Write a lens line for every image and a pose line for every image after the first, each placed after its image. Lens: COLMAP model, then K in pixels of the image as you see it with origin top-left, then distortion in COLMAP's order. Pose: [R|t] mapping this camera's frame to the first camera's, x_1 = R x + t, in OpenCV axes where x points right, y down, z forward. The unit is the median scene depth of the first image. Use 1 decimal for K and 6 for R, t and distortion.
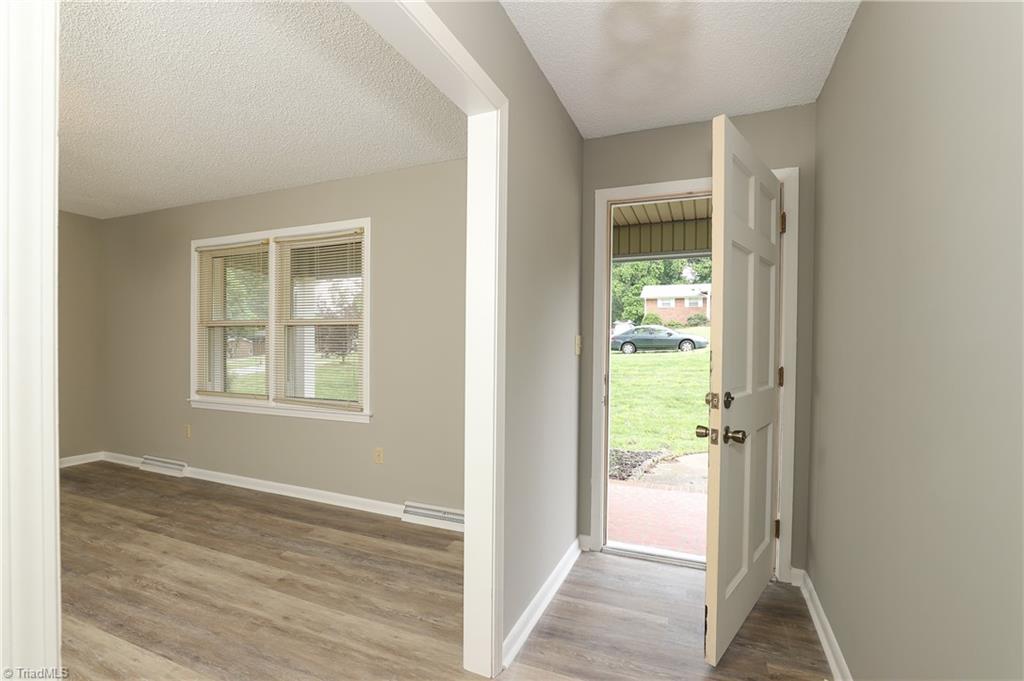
lens RADIAL K [[463.3, 0, 516.2], [0, 463.3, 345.7], [0, 0, 1]] dist [-0.002489, -0.005939]
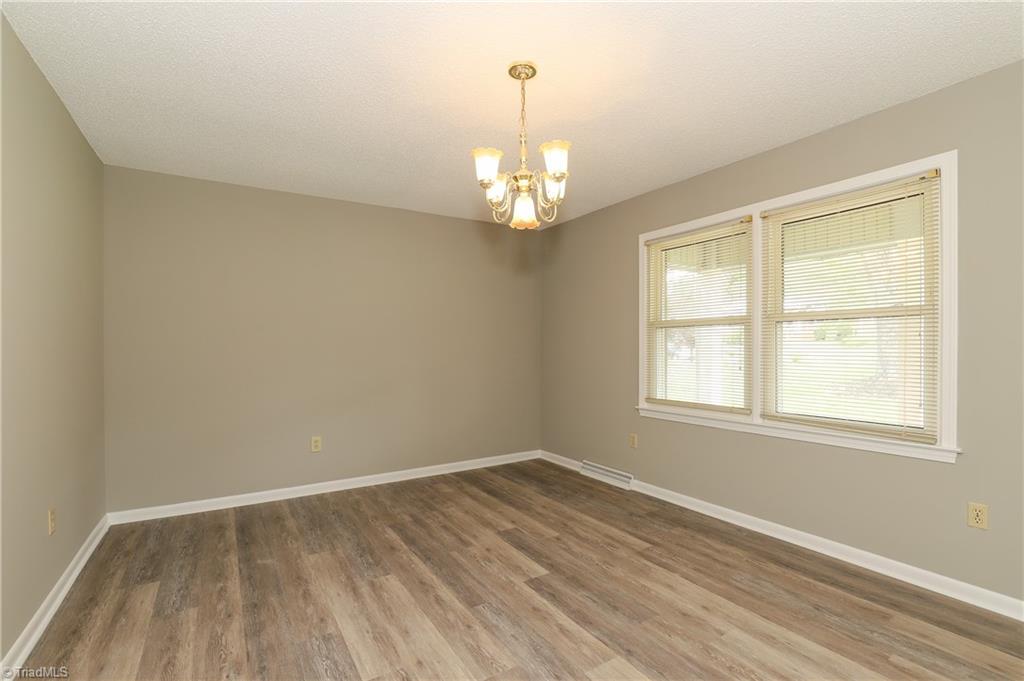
lens RADIAL K [[463.3, 0, 516.2], [0, 463.3, 345.7], [0, 0, 1]] dist [-0.002489, -0.005939]
pose [[0.832862, -0.020601, -0.553097, -0.470528], [0.027925, 0.999598, 0.004819, -0.022447], [0.552776, -0.019459, 0.833103, 0.116478]]
